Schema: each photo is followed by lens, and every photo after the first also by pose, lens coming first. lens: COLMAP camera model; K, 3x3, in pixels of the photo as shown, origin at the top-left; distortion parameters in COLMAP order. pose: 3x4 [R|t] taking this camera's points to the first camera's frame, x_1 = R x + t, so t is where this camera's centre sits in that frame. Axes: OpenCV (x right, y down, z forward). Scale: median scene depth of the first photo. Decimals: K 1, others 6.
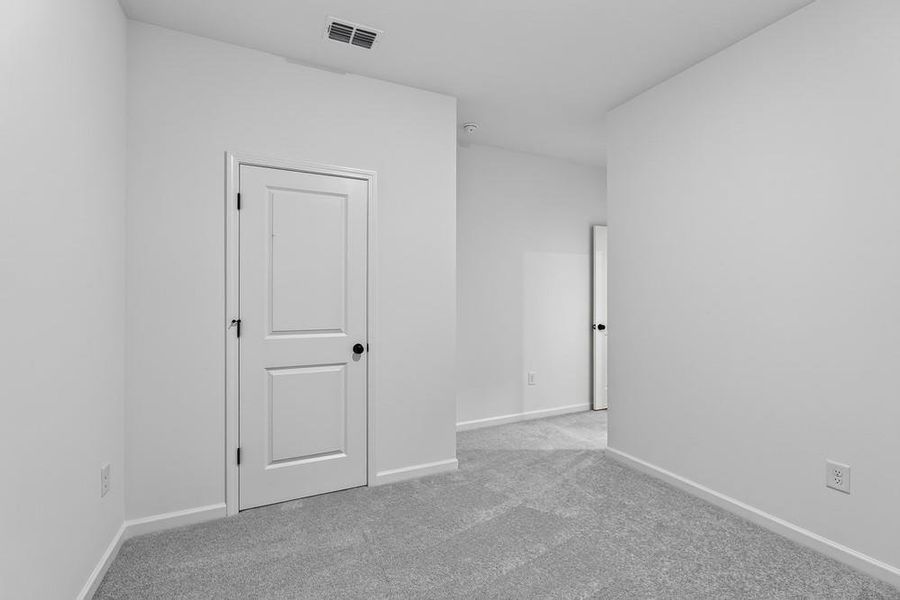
lens RADIAL K [[404.7, 0, 450.0], [0, 404.7, 300.0], [0, 0, 1]] dist [0.000000, 0.000636]
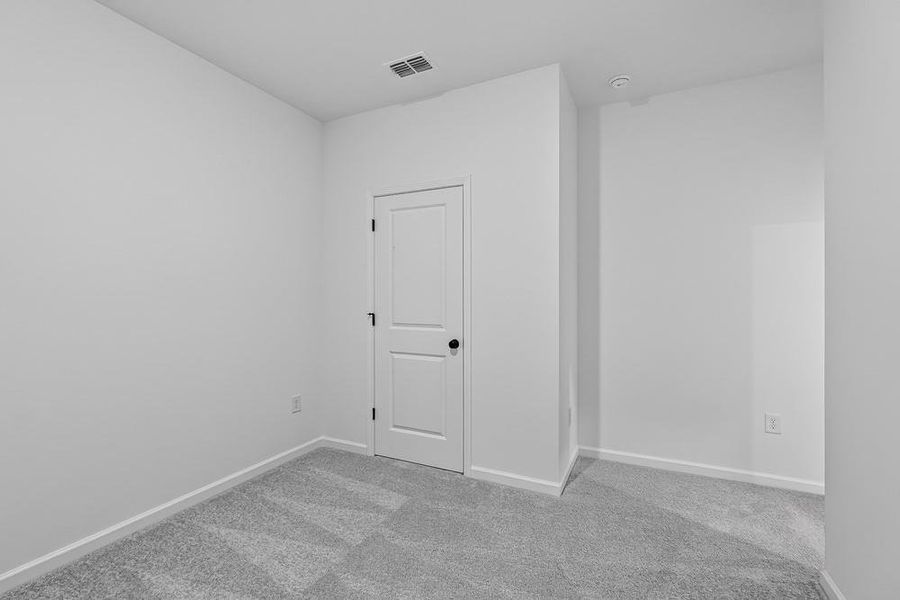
lens RADIAL K [[404.7, 0, 450.0], [0, 404.7, 300.0], [0, 0, 1]] dist [0.000000, 0.000636]
pose [[0.616198, 0.007826, -0.787553, 0.620189], [-0.004090, 0.999969, 0.006737, -0.004128], [0.787581, -0.000930, 0.616211, 0.327639]]
